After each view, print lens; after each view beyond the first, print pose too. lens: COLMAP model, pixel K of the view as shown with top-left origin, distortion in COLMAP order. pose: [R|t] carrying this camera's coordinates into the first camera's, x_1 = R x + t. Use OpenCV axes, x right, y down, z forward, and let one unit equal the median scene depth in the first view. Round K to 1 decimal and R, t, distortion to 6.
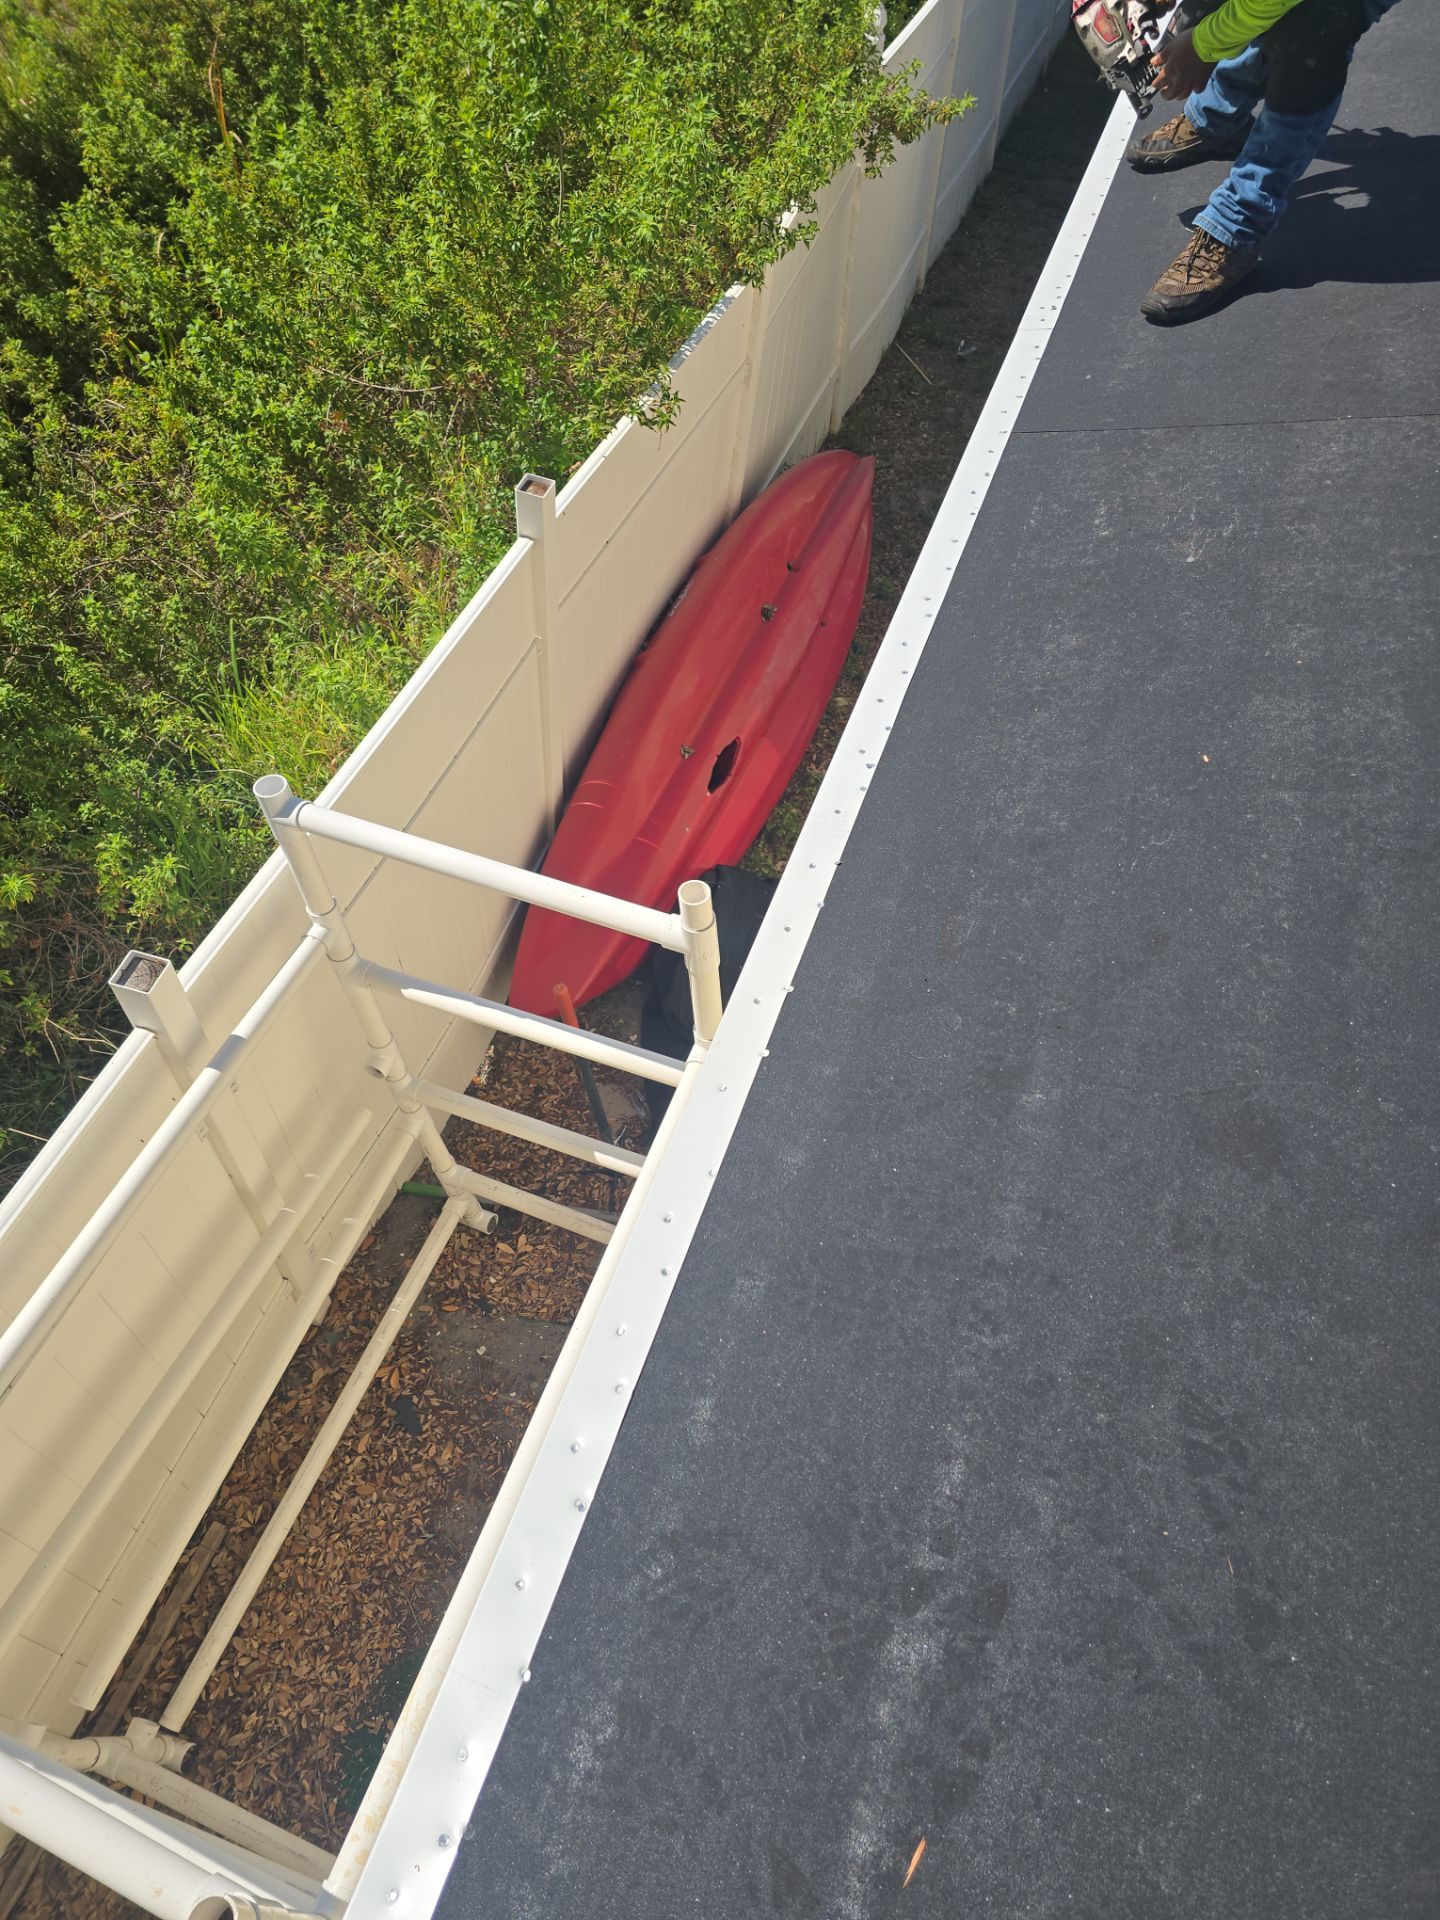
lens RADIAL K [[1287.4, 0, 714.5], [0, 1287.4, 959.8], [0, 0, 1]] dist [0.066033, -0.066936]
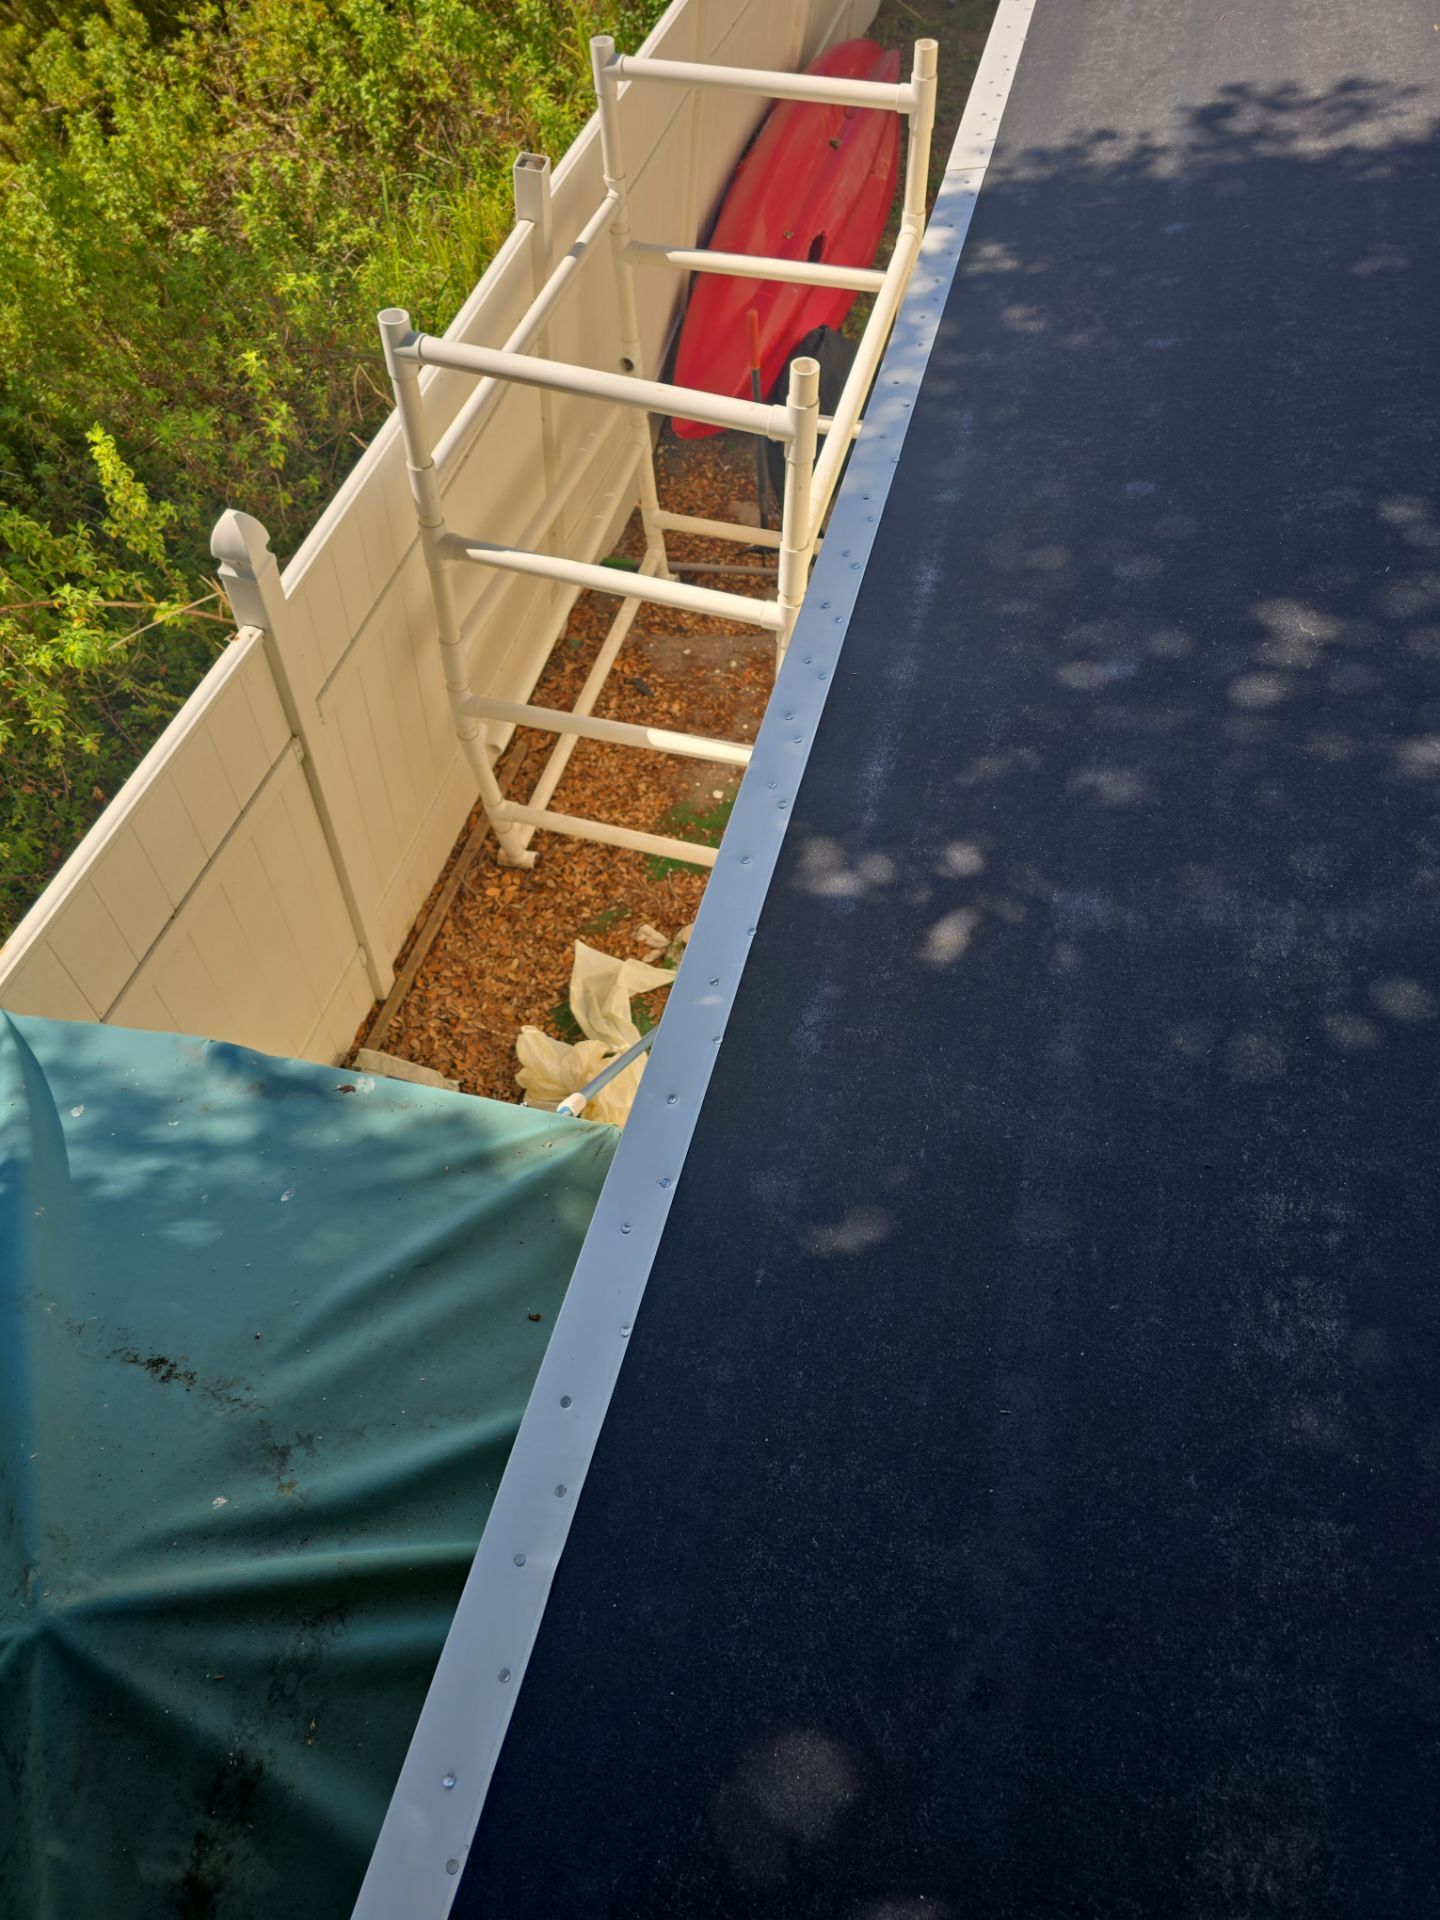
lens RADIAL K [[1295.5, 0, 722.2], [0, 1295.5, 955.8], [0, 0, 1]] dist [0.078172, -0.086127]
pose [[0.996395, -0.062600, 0.057258, -0.245107], [0.058629, 0.995921, 0.068585, 0.533309], [-0.061318, -0.064981, 0.996001, -0.355204]]
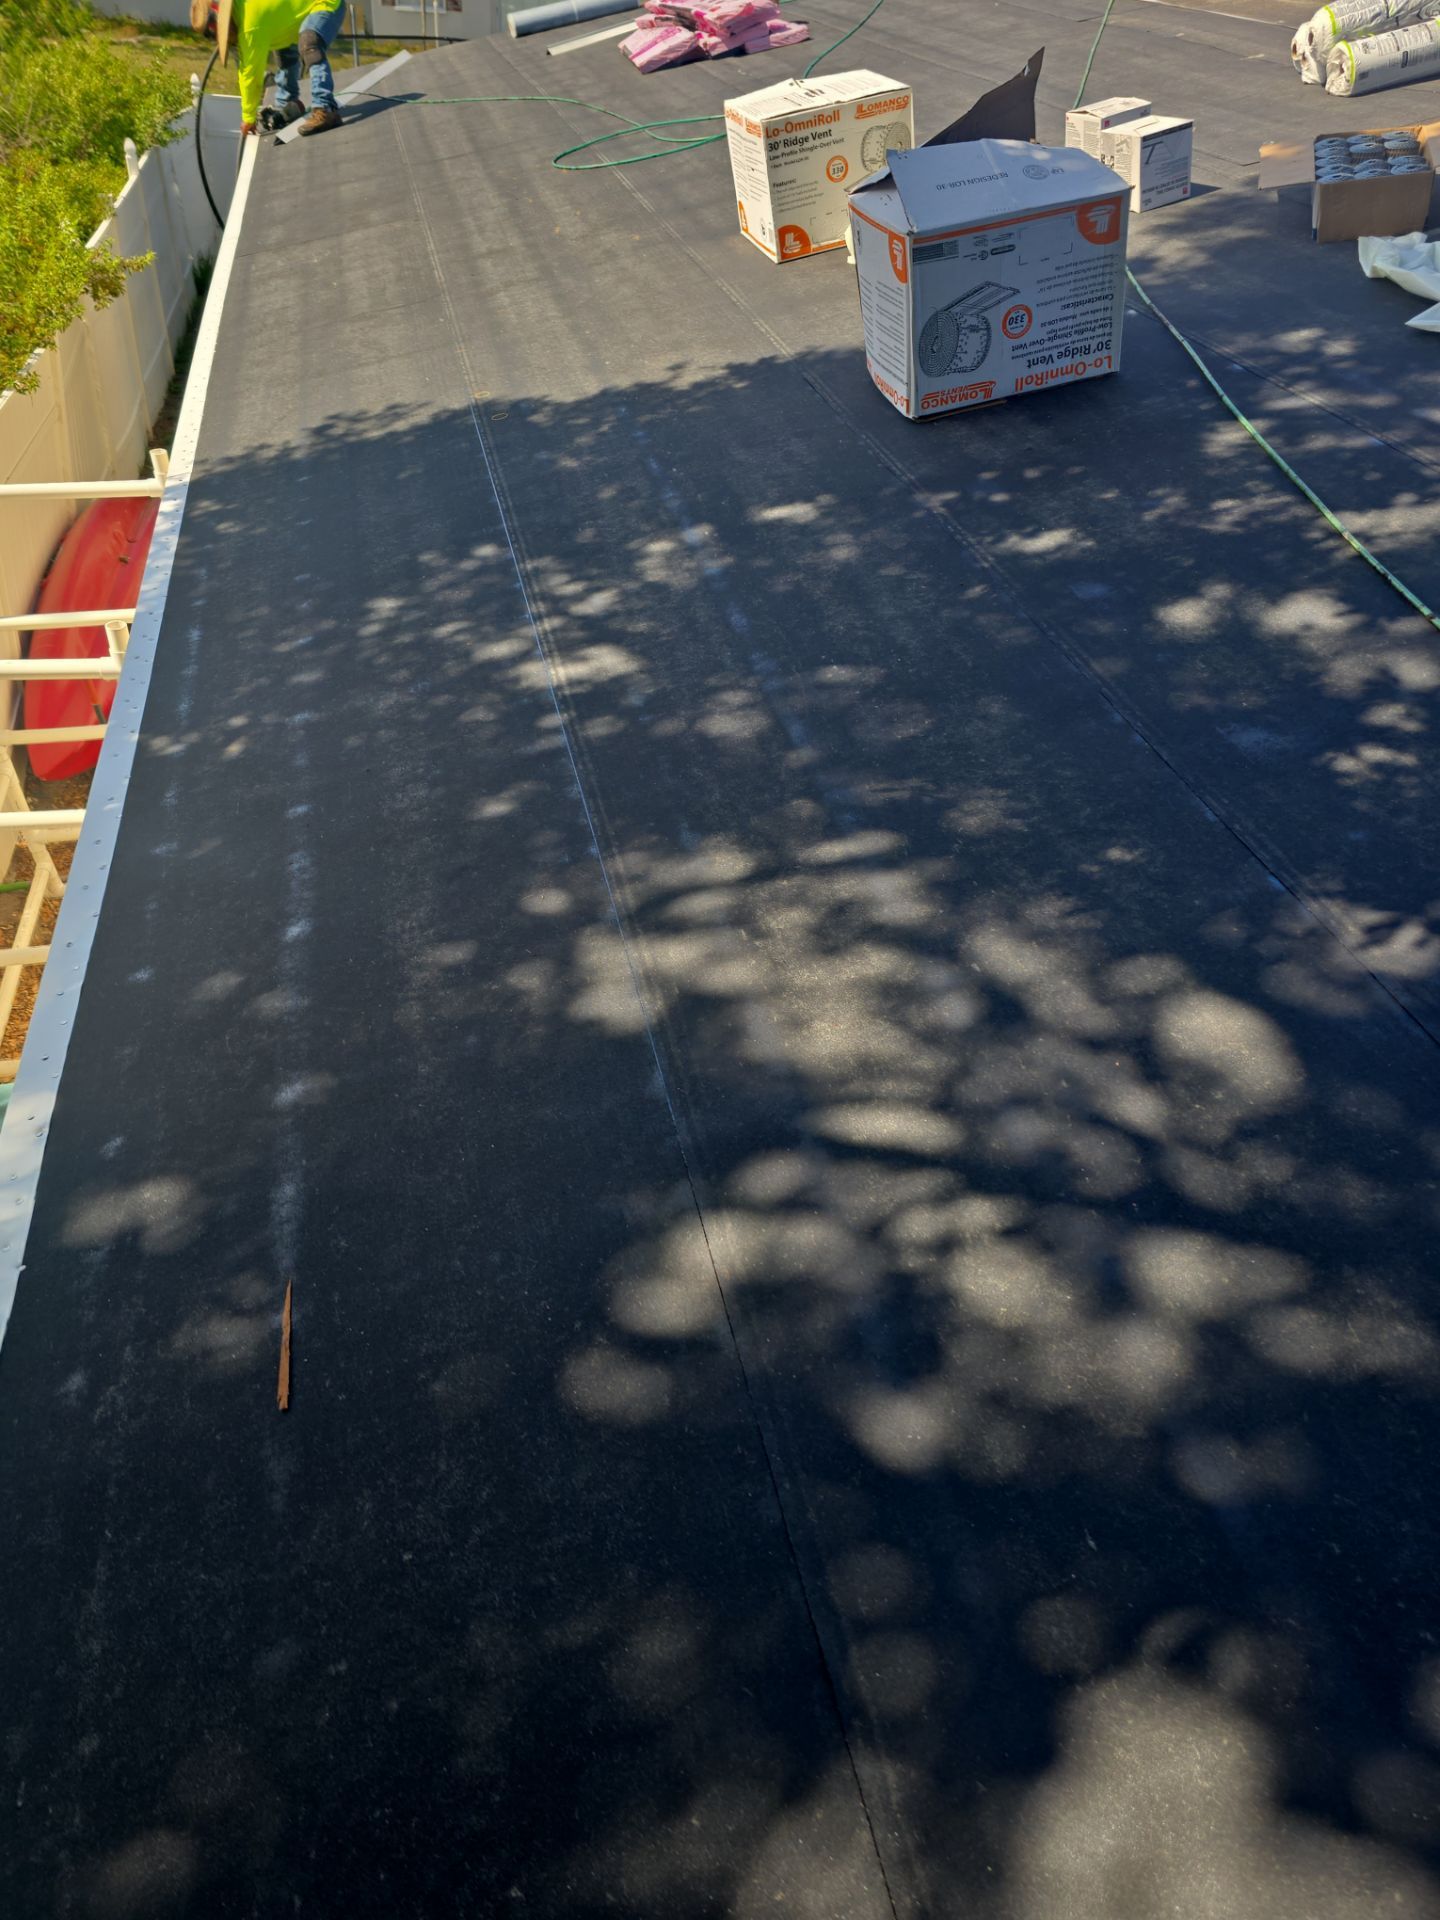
lens RADIAL K [[1334.0, 0, 707.8], [0, 1334.0, 946.7], [0, 0, 1]] dist [0.063394, -0.062825]
pose [[0.845099, -0.283276, 0.453390, -0.295825], [0.379687, 0.915065, -0.135992, 0.808028], [-0.376358, 0.287074, 0.880876, -0.648971]]
